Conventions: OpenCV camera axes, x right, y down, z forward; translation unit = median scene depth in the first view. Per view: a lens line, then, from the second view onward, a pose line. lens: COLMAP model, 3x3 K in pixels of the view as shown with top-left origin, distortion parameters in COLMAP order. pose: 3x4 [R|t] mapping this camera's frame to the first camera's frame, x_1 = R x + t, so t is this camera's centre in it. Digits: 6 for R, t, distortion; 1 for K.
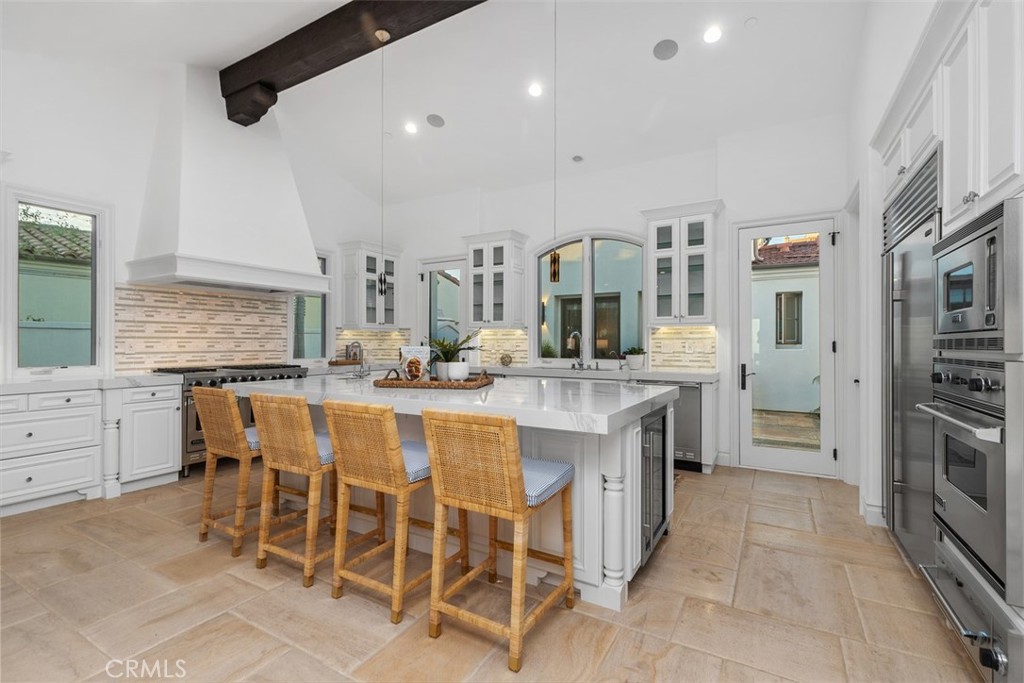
lens RADIAL K [[460.6, 0, 507.8], [0, 460.6, 341.2], [0, 0, 1]] dist [0.004595, -0.000661]
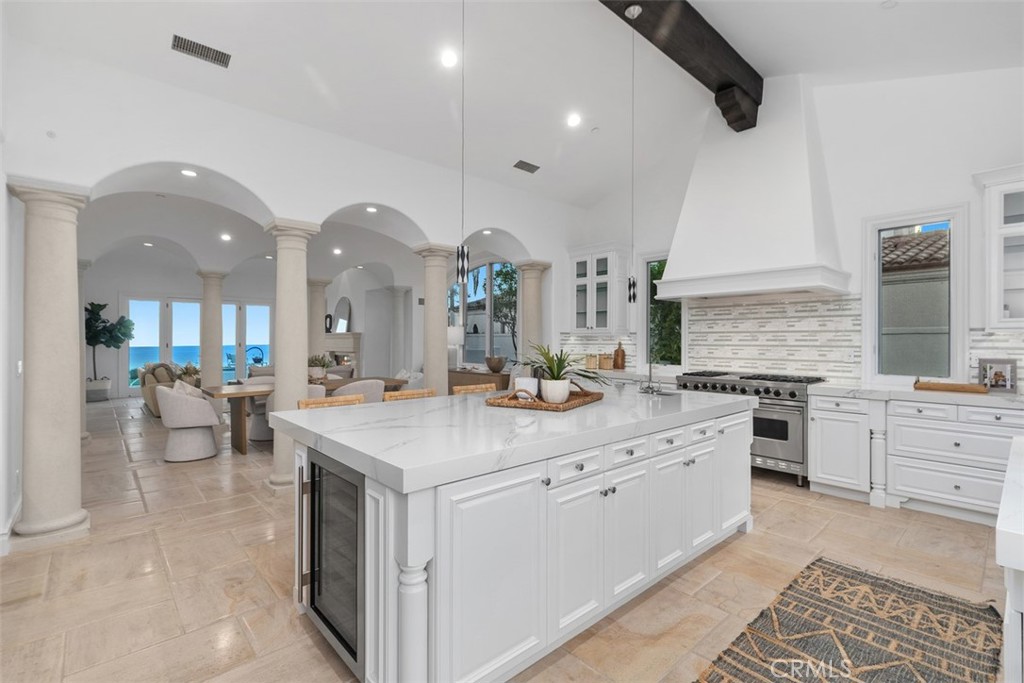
lens RADIAL K [[460.6, 0, 512.2], [0, 460.6, 338.0], [0, 0, 1]] dist [0.004595, -0.000661]
pose [[-0.294700, -0.007615, -0.955559, 0.472063], [0.000267, 0.999968, -0.008051, -0.015668], [0.955590, -0.002628, -0.294688, 0.755304]]
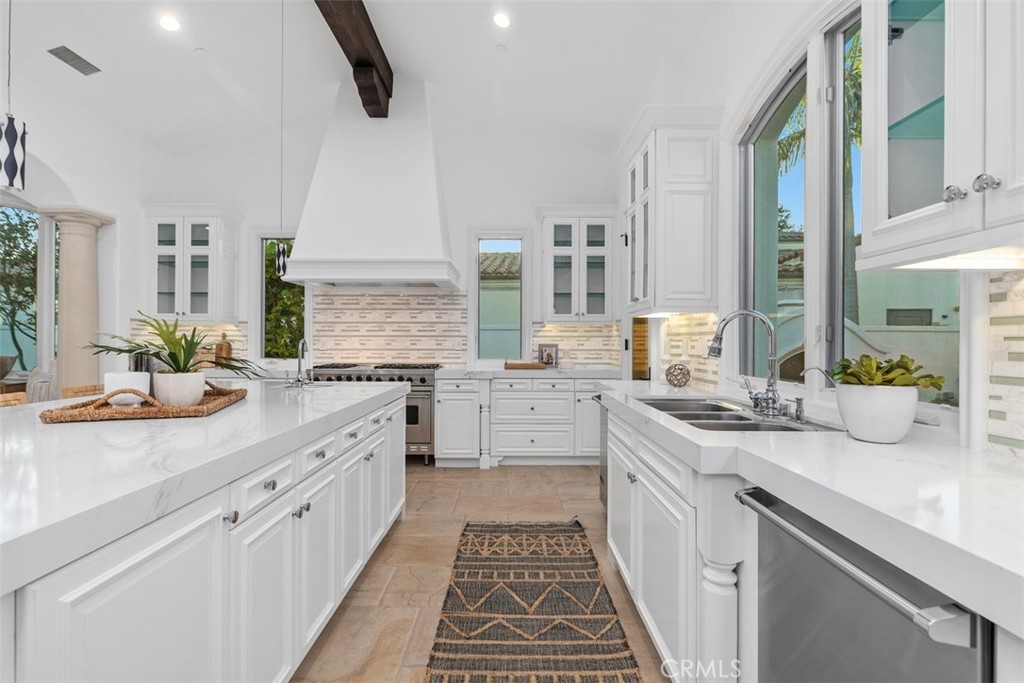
lens RADIAL K [[475.5, 0, 513.9], [0, 475.5, 339.4], [0, 0, 1]] dist [-0.002776, -0.000127]
pose [[0.510715, -0.003330, -0.859744, 0.402598], [0.002575, 0.999994, -0.002344, 0.003512], [0.859746, -0.001017, 0.510720, 0.681164]]
